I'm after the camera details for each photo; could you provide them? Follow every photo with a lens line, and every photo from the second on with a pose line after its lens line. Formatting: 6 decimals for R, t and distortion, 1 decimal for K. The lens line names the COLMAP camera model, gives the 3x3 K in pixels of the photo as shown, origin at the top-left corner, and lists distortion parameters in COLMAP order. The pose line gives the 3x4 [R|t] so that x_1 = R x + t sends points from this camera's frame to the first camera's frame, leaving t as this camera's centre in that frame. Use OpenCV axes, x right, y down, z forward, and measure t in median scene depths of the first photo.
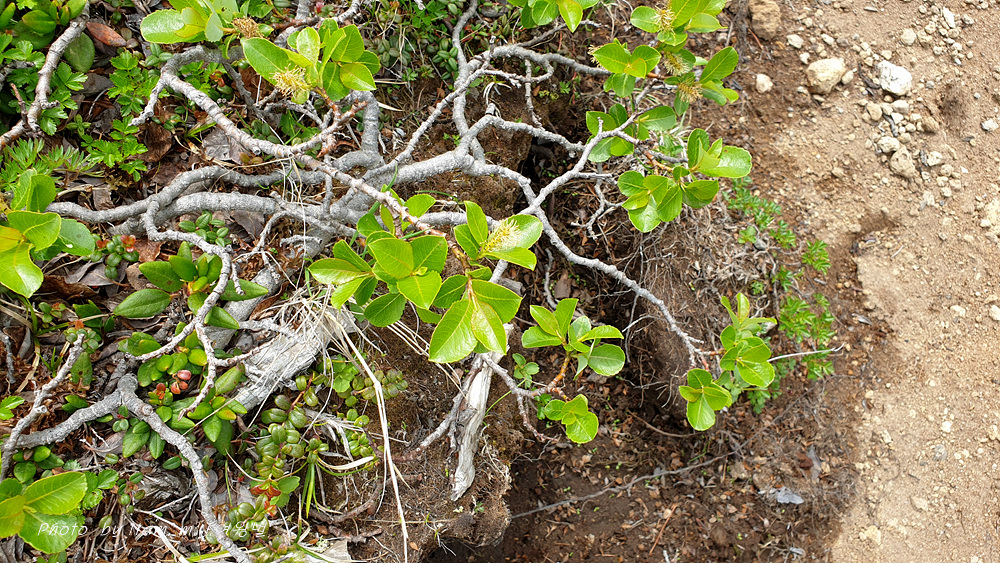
lens RADIAL K [[749.7, 0, 498.9], [0, 749.7, 267.2], [0, 0, 1]] dist [-0.054584, 0.071115]
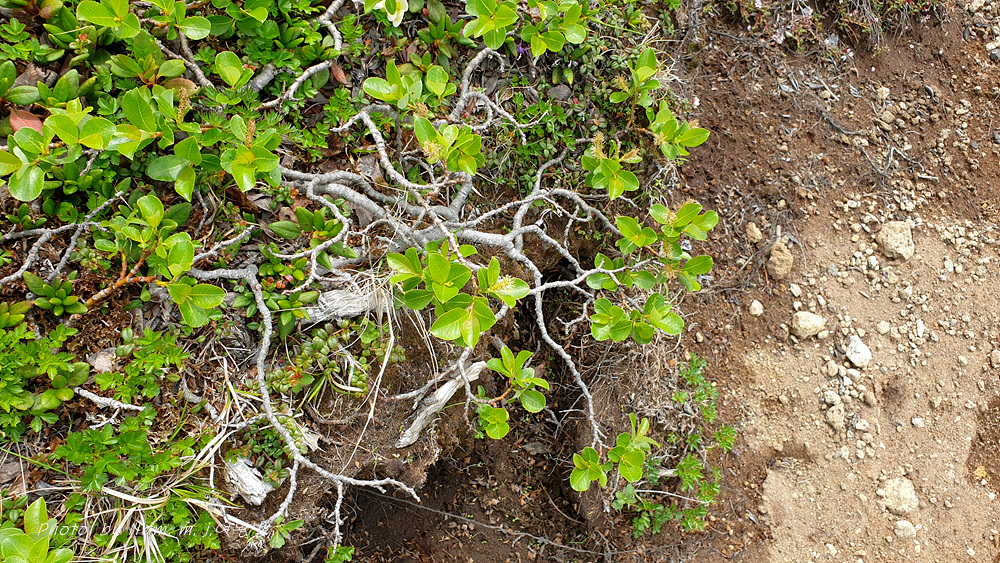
lens RADIAL K [[769.5, 0, 500.0], [0, 769.5, 281.5], [0, 0, 1]] dist [-0.008756, -0.000046]
pose [[0.896742, 0.434399, -0.084562, 0.100850], [-0.442296, 0.886219, -0.137808, 0.138499], [0.015077, 0.160979, 0.986843, -0.492110]]
